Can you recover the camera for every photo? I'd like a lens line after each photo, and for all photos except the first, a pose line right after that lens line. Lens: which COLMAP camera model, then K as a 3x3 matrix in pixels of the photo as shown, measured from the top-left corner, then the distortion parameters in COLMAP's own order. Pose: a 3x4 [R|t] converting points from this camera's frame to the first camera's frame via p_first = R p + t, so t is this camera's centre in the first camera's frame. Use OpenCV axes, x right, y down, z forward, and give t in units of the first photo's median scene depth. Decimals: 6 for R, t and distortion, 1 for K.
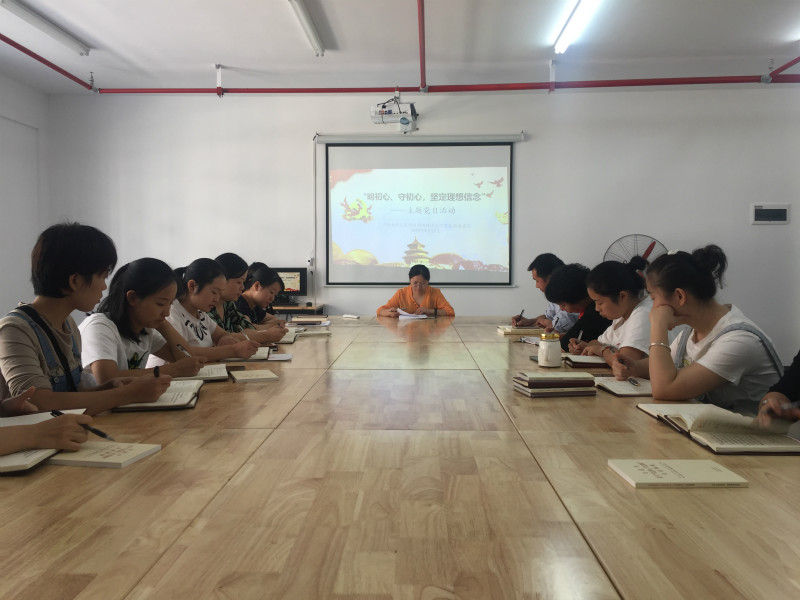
lens RADIAL K [[681.9, 0, 404.5], [0, 681.9, 304.0], [0, 0, 1]] dist [0.067454, -0.060292]
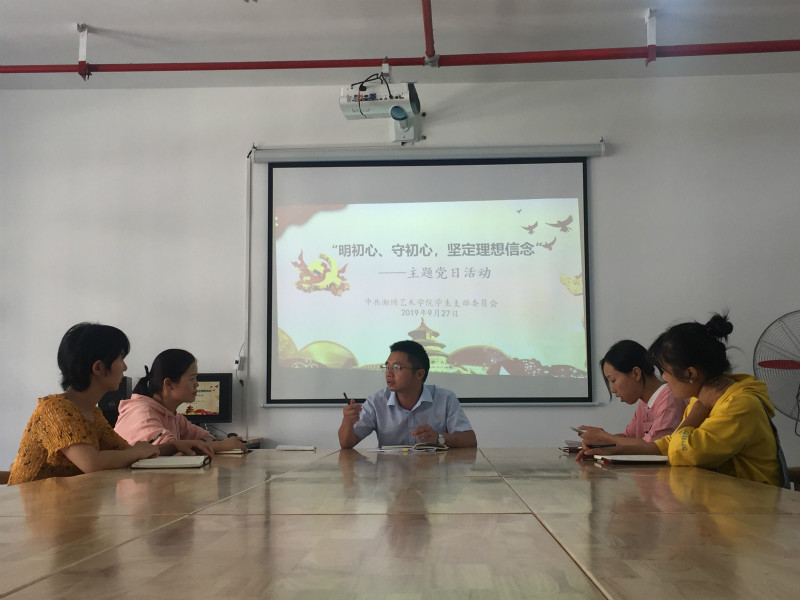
lens RADIAL K [[1071.4, 0, 406.0], [0, 1071.4, 305.9], [0, 0, 1]] dist [0.036073, 0.000000]
pose [[0.999883, -0.008265, -0.012879, 0.014307], [0.006282, 0.989115, -0.147009, 0.024130], [0.013954, 0.146911, 0.989051, 0.107923]]
